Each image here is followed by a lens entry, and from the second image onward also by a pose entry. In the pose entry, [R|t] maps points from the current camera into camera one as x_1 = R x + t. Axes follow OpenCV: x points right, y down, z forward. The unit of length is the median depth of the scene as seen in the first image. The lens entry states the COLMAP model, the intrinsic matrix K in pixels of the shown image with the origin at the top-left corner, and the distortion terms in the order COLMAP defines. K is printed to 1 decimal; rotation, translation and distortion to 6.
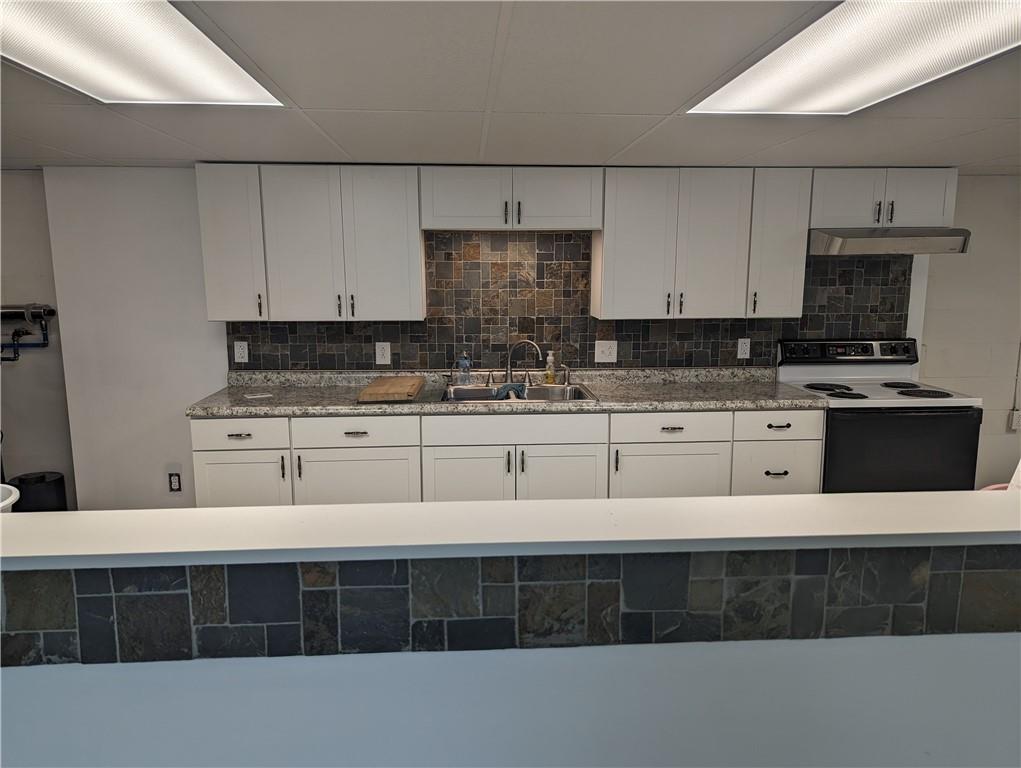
lens RADIAL K [[720.3, 0, 509.2], [0, 720.3, 386.0], [0, 0, 1]] dist [0.032465, -0.019006]
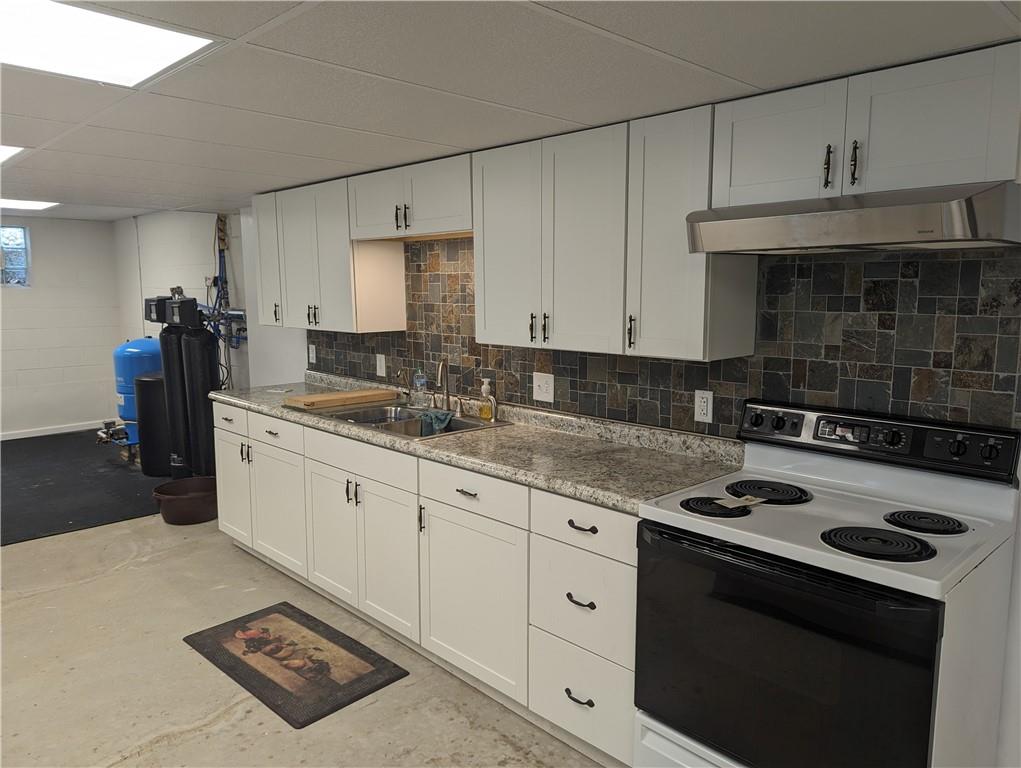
lens RADIAL K [[720.3, 0, 510.9], [0, 720.3, 383.6], [0, 0, 1]] dist [0.032465, -0.019006]
pose [[0.656406, 0.101646, -0.747528, 0.689839], [-0.128365, 0.991481, 0.022100, -0.064422], [0.743406, 0.081450, 0.663862, 0.462309]]
